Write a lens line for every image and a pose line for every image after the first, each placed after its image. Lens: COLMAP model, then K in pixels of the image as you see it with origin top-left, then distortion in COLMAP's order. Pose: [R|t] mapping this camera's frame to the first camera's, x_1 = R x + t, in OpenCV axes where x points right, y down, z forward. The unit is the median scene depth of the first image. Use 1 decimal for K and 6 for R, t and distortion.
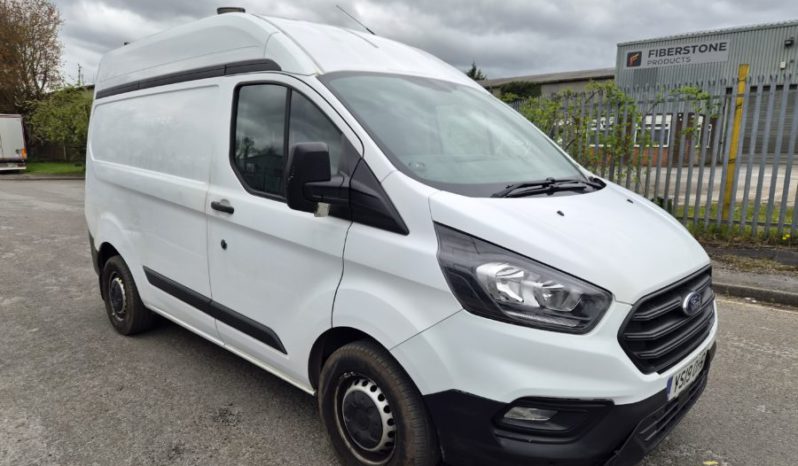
lens RADIAL K [[521.9, 0, 415.1], [0, 521.9, 234.4], [0, 0, 1]] dist [0.069476, -0.051484]
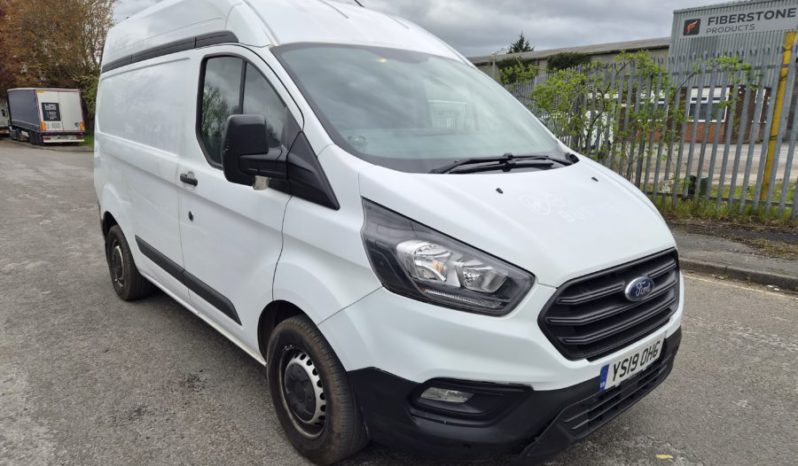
lens RADIAL K [[524.1, 0, 404.1], [0, 524.1, 229.1], [0, 0, 1]] dist [0.070748, -0.054168]
pose [[0.994912, 0.023662, -0.097928, 0.161793], [-0.020154, 0.999125, 0.036653, -0.001605], [0.098710, -0.034492, 0.994518, 0.019687]]
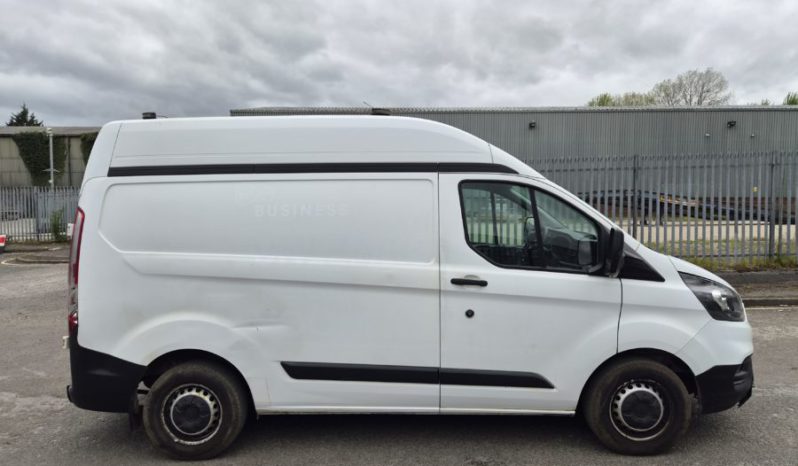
lens RADIAL K [[524.1, 0, 404.1], [0, 524.1, 229.1], [0, 0, 1]] dist [0.070748, -0.054168]
pose [[0.750197, -0.043240, 0.659799, -1.340394], [0.119000, 0.990395, -0.070398, -0.110895], [-0.650418, 0.131328, 0.748137, 0.205951]]
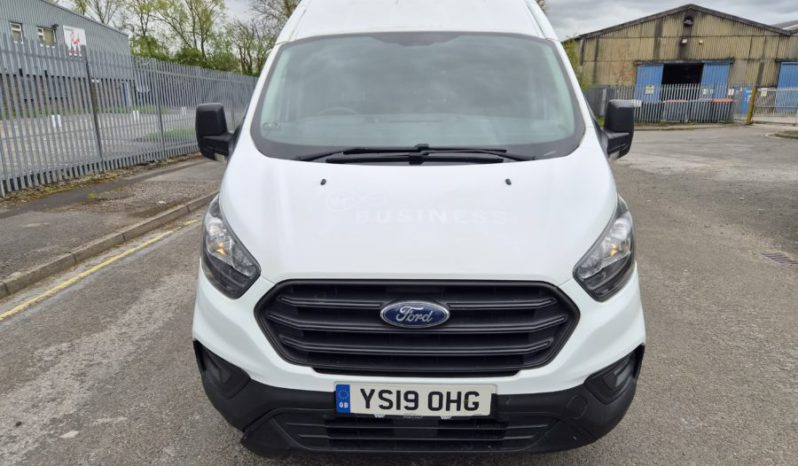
lens RADIAL K [[524.1, 0, 404.1], [0, 524.1, 229.1], [0, 0, 1]] dist [0.070748, -0.054168]
pose [[0.661590, 0.158458, -0.732932, 0.869539], [-0.107437, 0.987364, 0.116486, -0.066055], [0.742129, 0.001678, 0.670255, 0.390157]]
